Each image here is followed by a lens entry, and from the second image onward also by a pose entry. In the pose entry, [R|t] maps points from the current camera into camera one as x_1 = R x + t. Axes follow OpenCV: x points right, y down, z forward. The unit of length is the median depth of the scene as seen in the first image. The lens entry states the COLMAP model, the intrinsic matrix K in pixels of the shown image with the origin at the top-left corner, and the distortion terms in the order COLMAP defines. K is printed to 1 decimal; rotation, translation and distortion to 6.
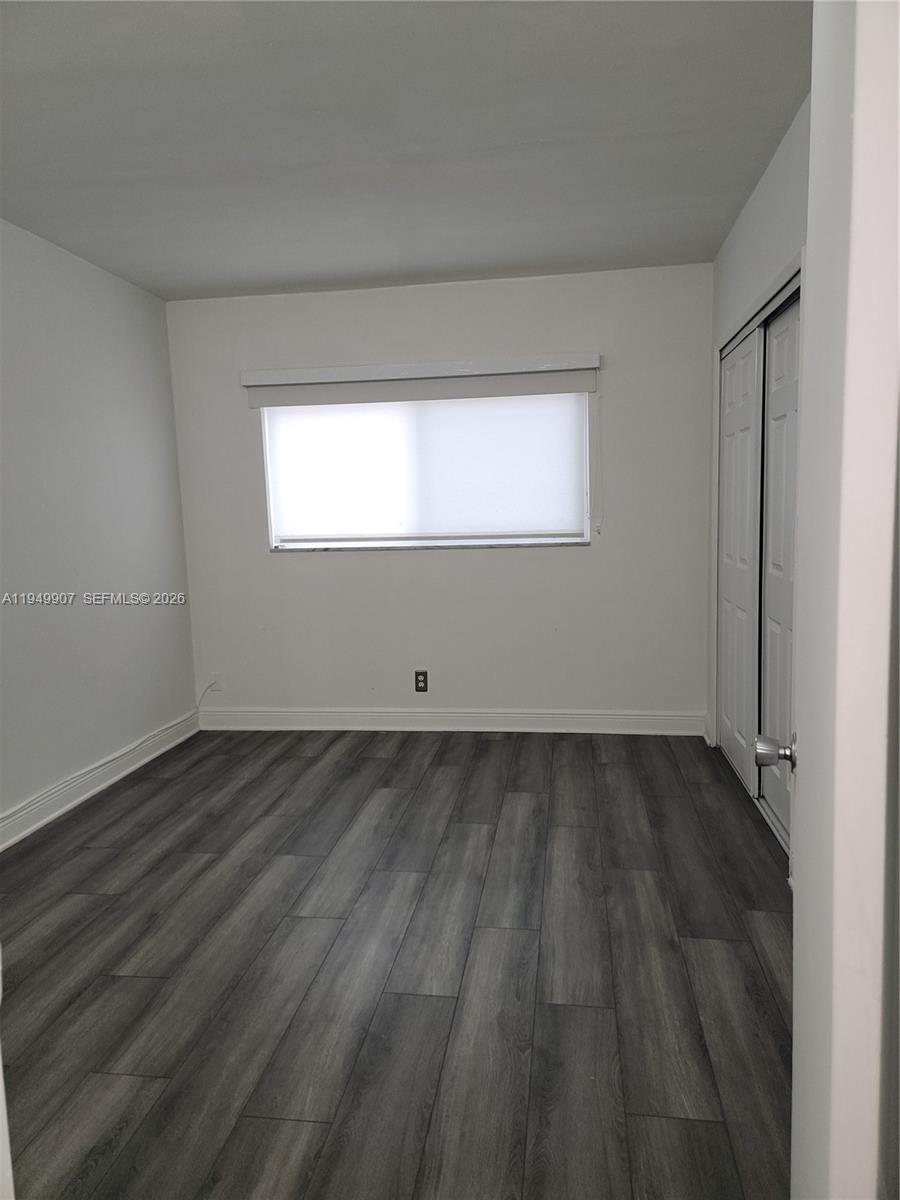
lens RADIAL K [[850.9, 0, 450.0], [0, 850.9, 600.0], [0, 0, 1]] dist [0.079093, -0.055725]
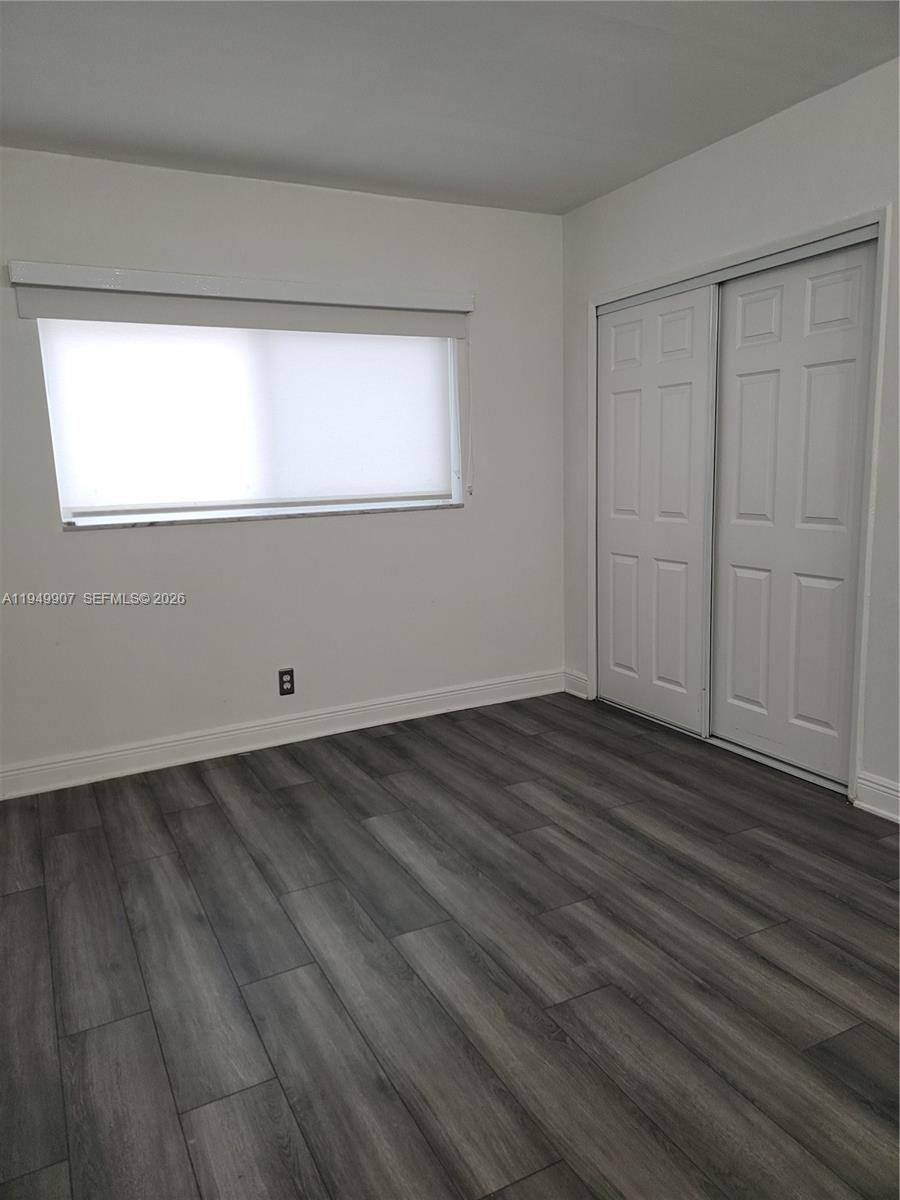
lens RADIAL K [[840.7, 0, 453.5], [0, 840.7, 595.0], [0, 0, 1]] dist [0.091168, -0.081678]
pose [[0.807851, -0.092741, 0.582045, -0.440072], [0.075811, 0.995690, 0.053427, -0.021568], [-0.584491, 0.000964, 0.811399, 0.305989]]
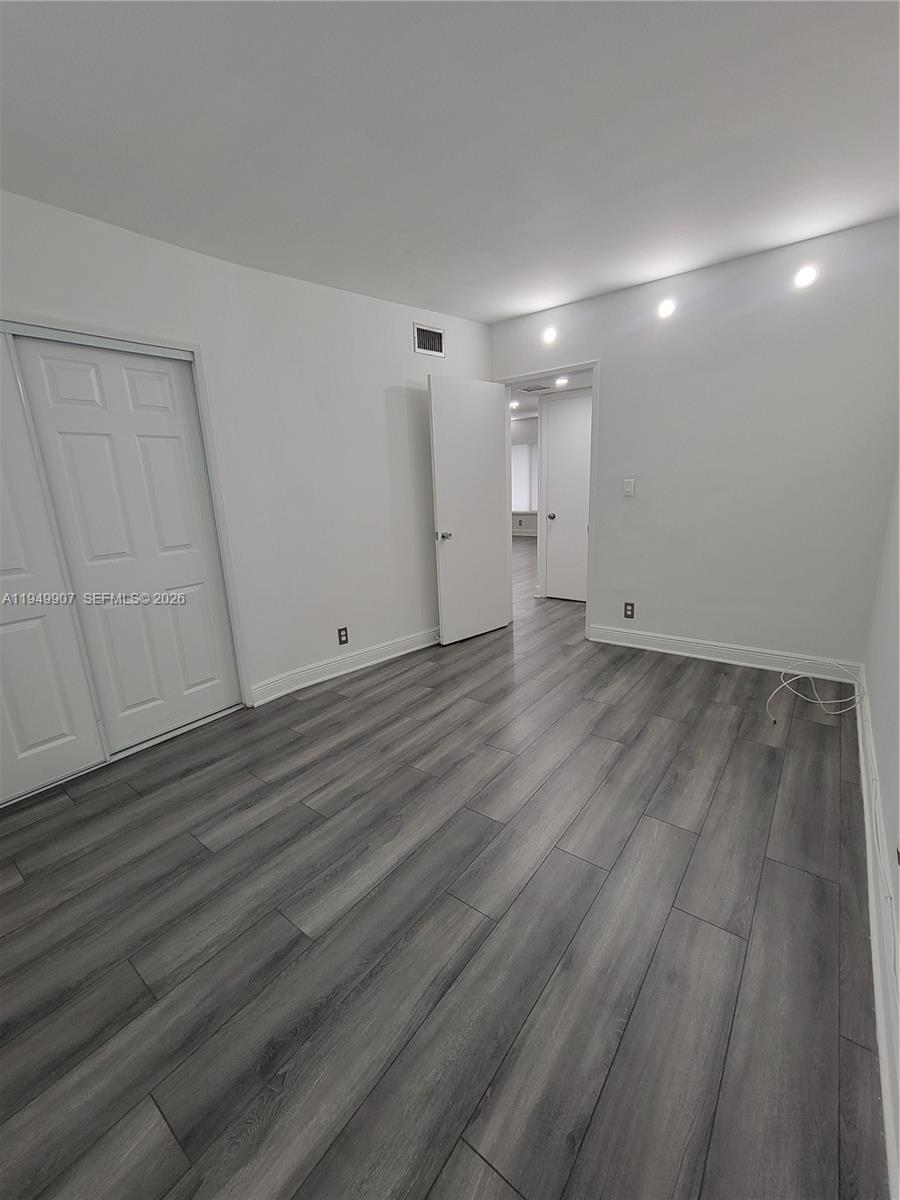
lens RADIAL K [[486.1, 0, 450.0], [0, 486.1, 600.0], [0, 0, 1]] dist [-0.001133, -0.000062]
pose [[-0.872484, -0.053551, 0.485699, -0.330414], [0.120259, 0.939872, 0.319653, -0.120168], [-0.473613, 0.337302, -0.813583, 1.128476]]
